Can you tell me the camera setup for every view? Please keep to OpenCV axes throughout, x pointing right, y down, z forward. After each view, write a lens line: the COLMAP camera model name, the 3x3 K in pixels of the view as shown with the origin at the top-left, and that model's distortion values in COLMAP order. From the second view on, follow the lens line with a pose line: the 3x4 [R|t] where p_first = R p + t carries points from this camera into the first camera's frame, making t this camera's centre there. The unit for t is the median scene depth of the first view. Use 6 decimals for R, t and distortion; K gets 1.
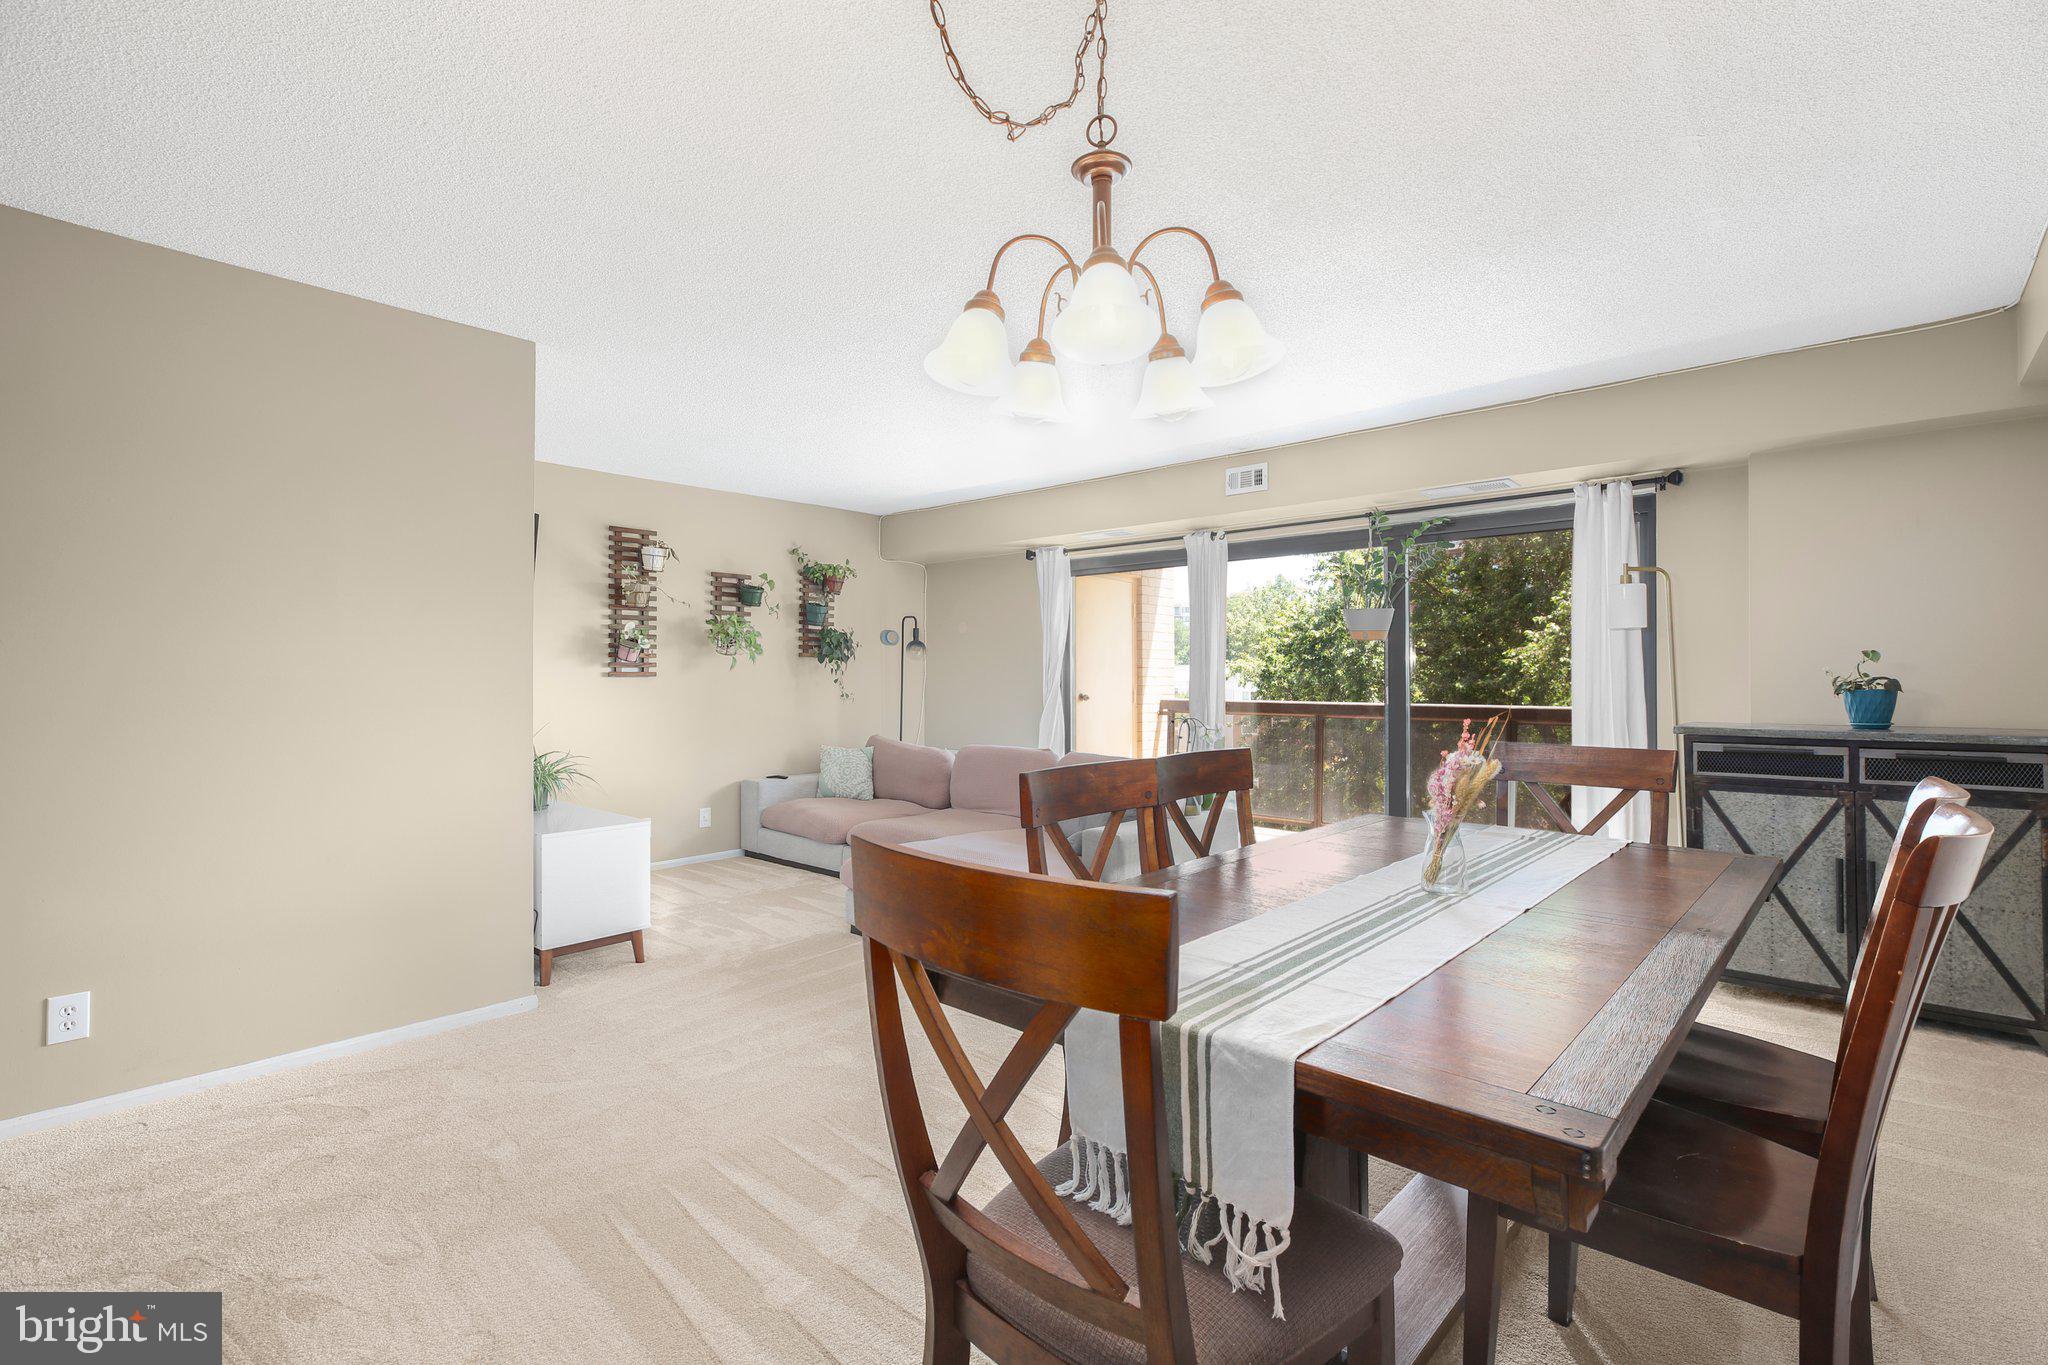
lens RADIAL K [[925.6, 0, 1024.0], [0, 925.6, 682.5], [0, 0, 1]] dist [0.002173, 0.000143]
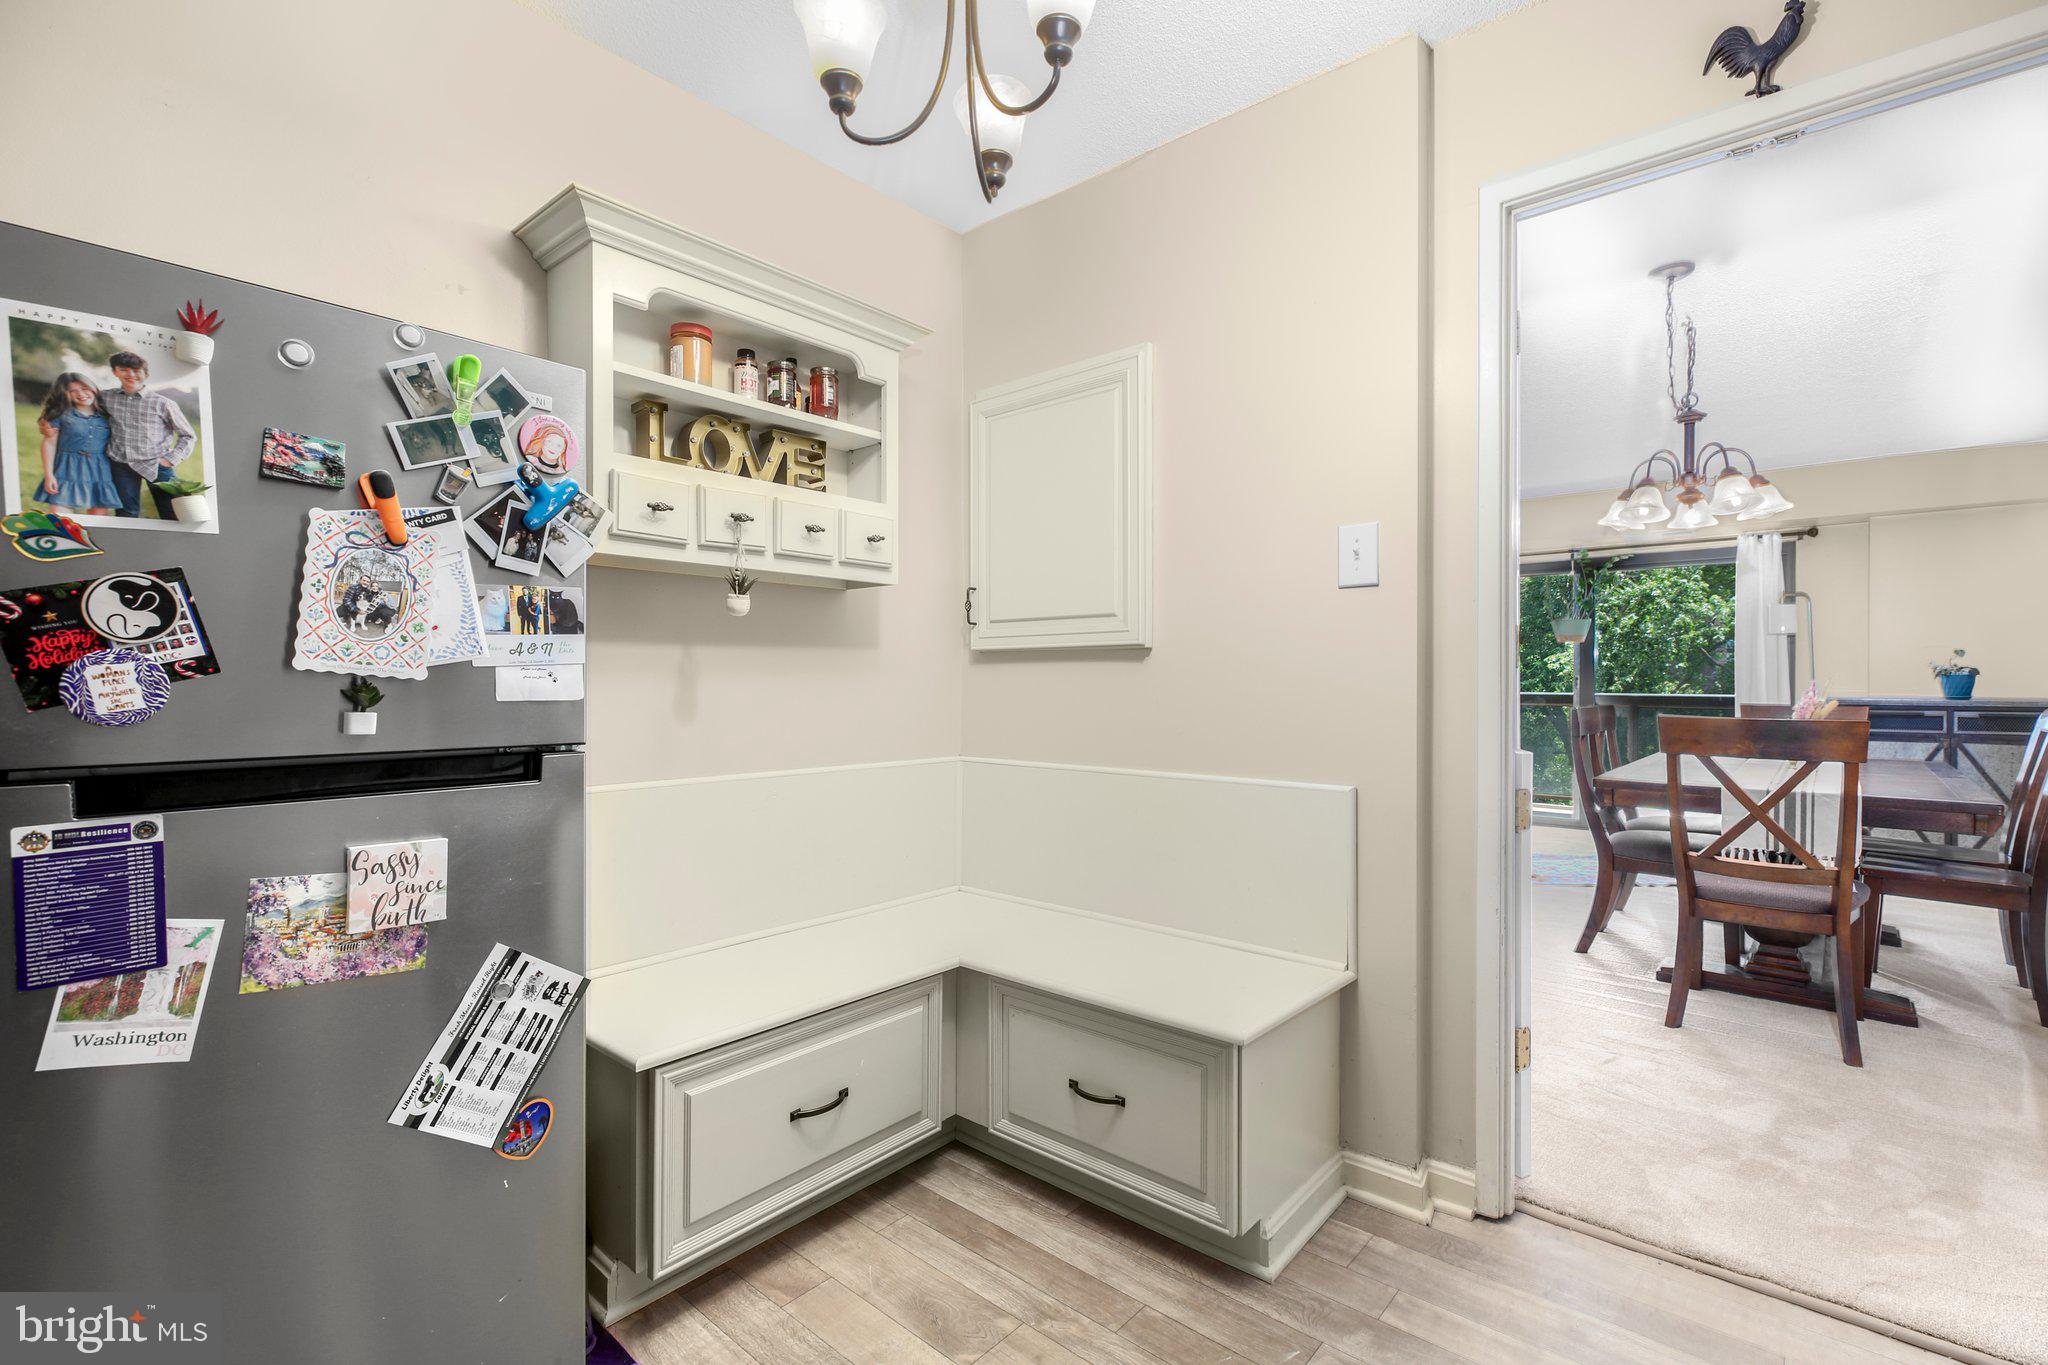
lens RADIAL K [[925.6, 0, 1024.0], [0, 925.6, 682.5], [0, 0, 1]] dist [0.002173, 0.000143]
pose [[0.999393, 0.005357, 0.034435, -0.344966], [-0.005243, 0.999980, -0.003425, 0.016972], [-0.034452, 0.003243, 0.999401, -0.245954]]
